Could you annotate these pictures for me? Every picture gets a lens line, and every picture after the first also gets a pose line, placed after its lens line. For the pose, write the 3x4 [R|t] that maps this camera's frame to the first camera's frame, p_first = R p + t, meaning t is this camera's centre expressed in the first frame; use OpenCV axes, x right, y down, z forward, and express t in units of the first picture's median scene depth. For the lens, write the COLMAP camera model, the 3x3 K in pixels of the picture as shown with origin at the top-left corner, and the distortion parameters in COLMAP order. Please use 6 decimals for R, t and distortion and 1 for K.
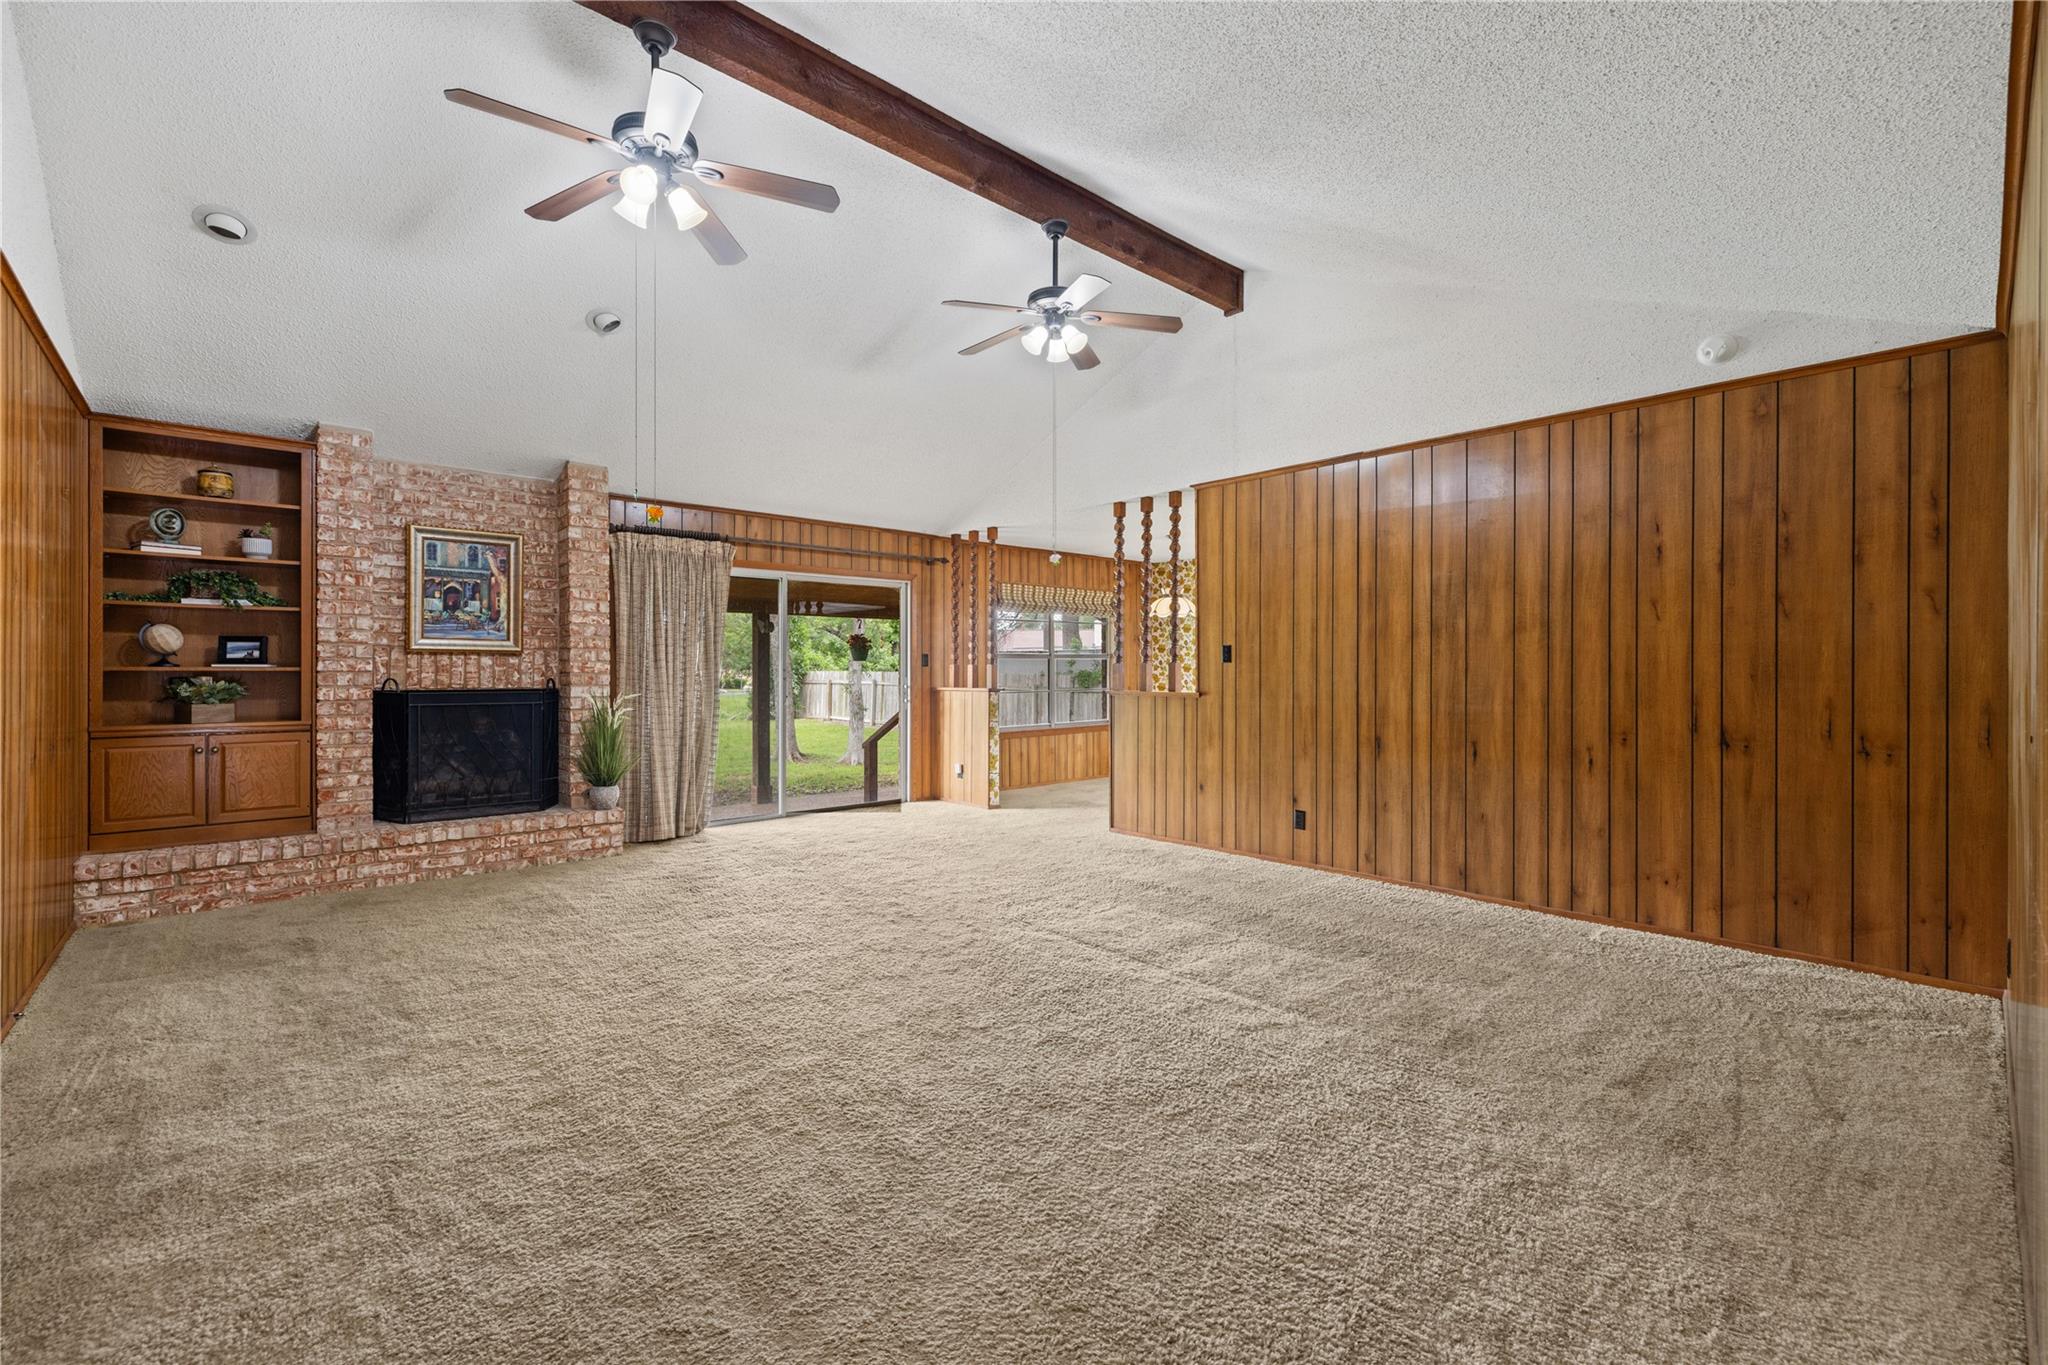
lens RADIAL K [[863.2, 0, 1015.2], [0, 863.2, 677.3], [0, 0, 1]] dist [-0.000193, -0.000017]
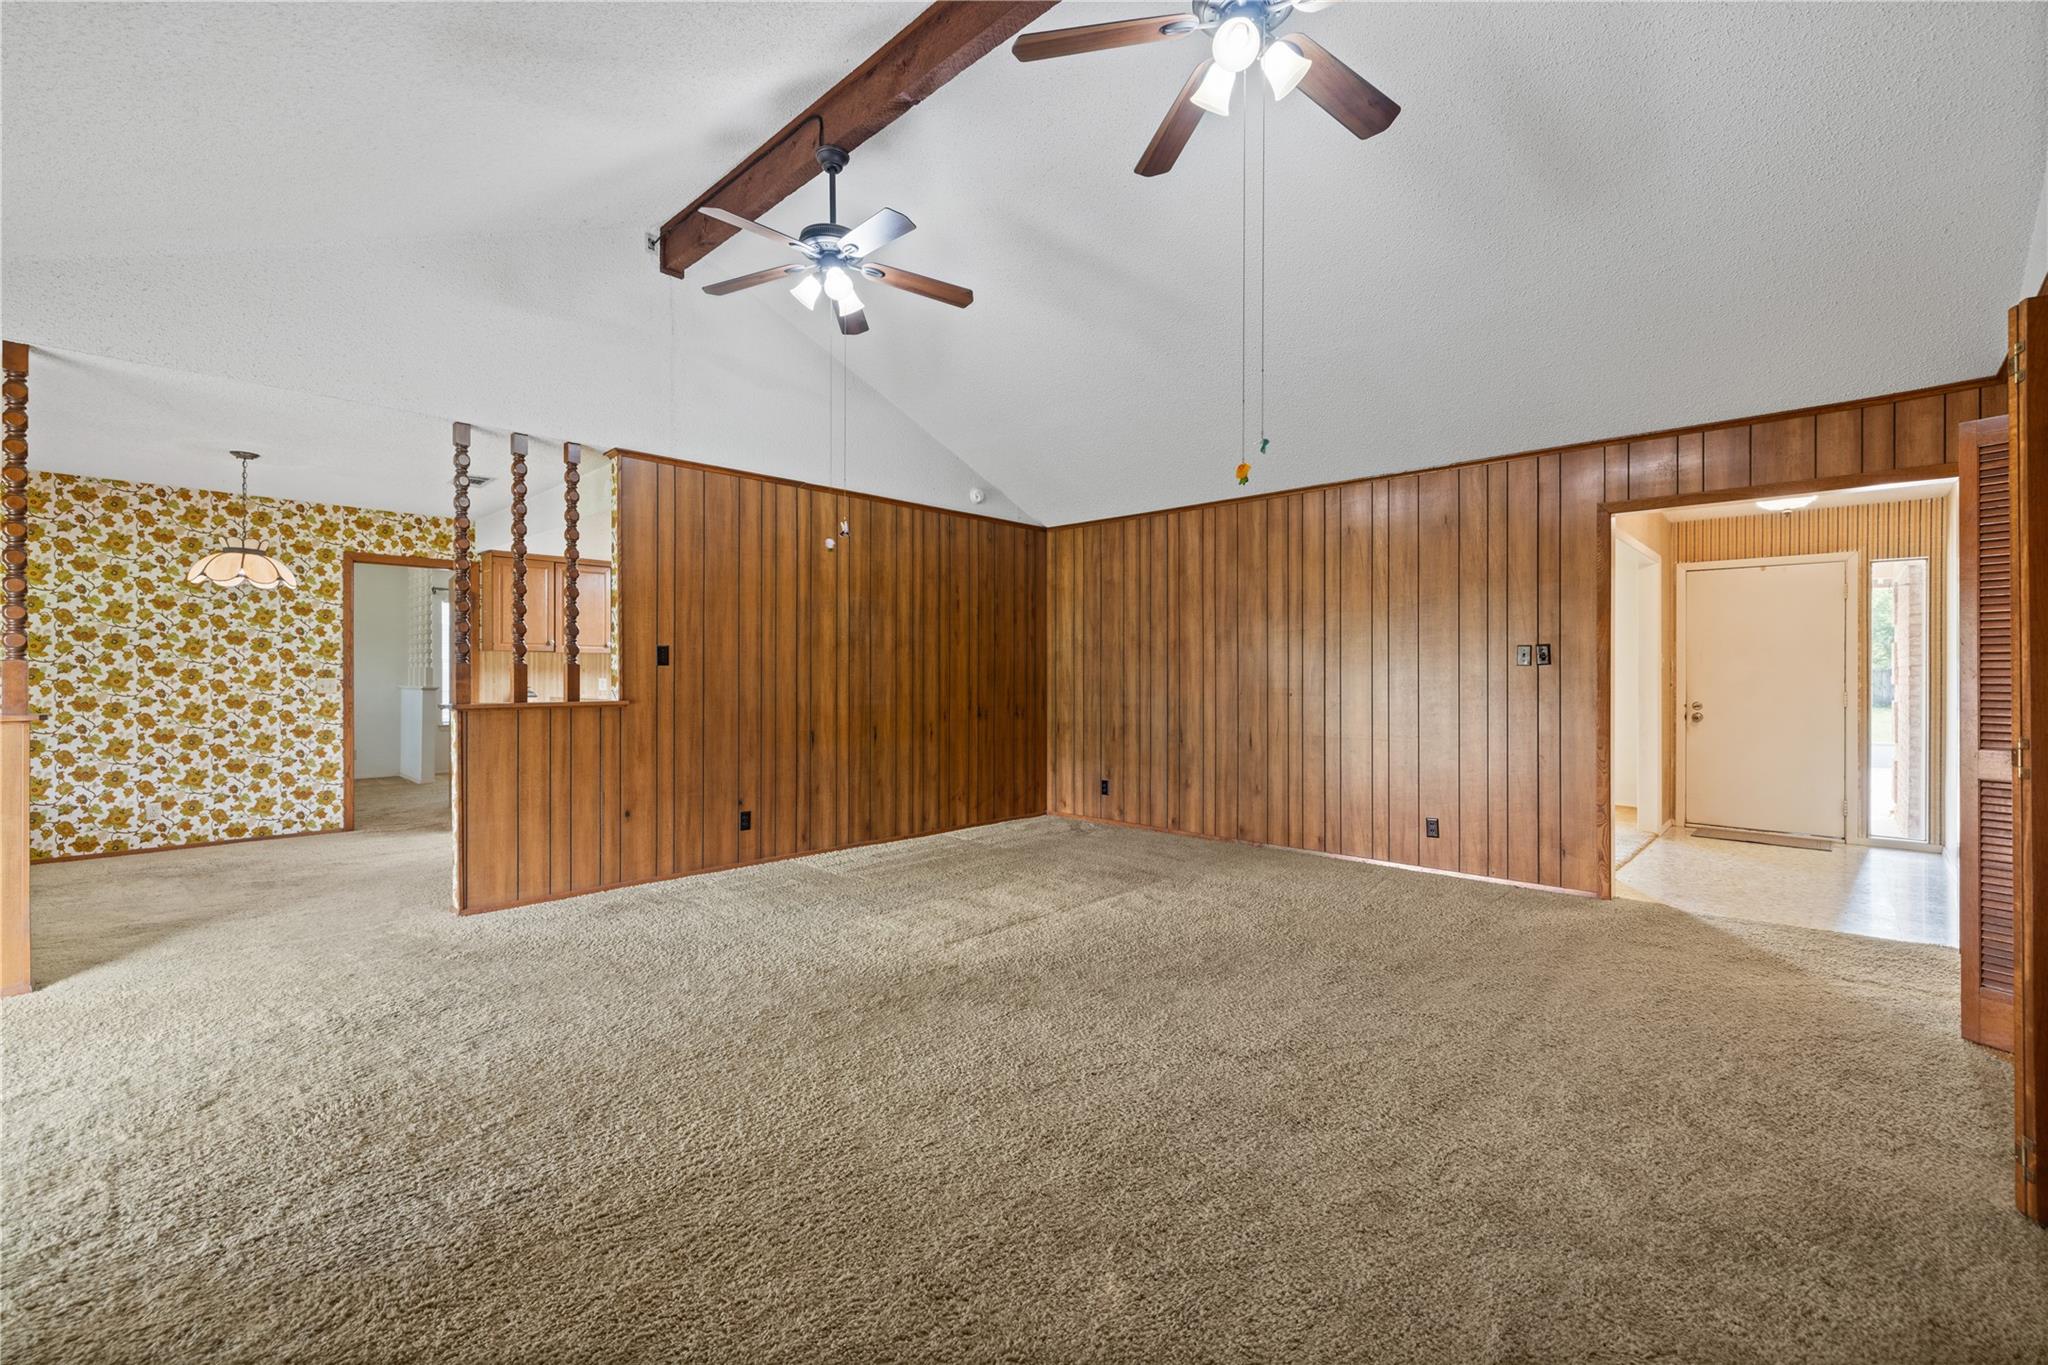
lens RADIAL K [[863.2, 0, 1015.2], [0, 863.2, 677.3], [0, 0, 1]] dist [-0.000193, -0.000017]
pose [[-0.070078, -0.004413, 0.997532, -0.779208], [0.006338, 0.999968, 0.004869, -0.007797], [-0.997521, 0.006663, -0.070048, 0.829949]]
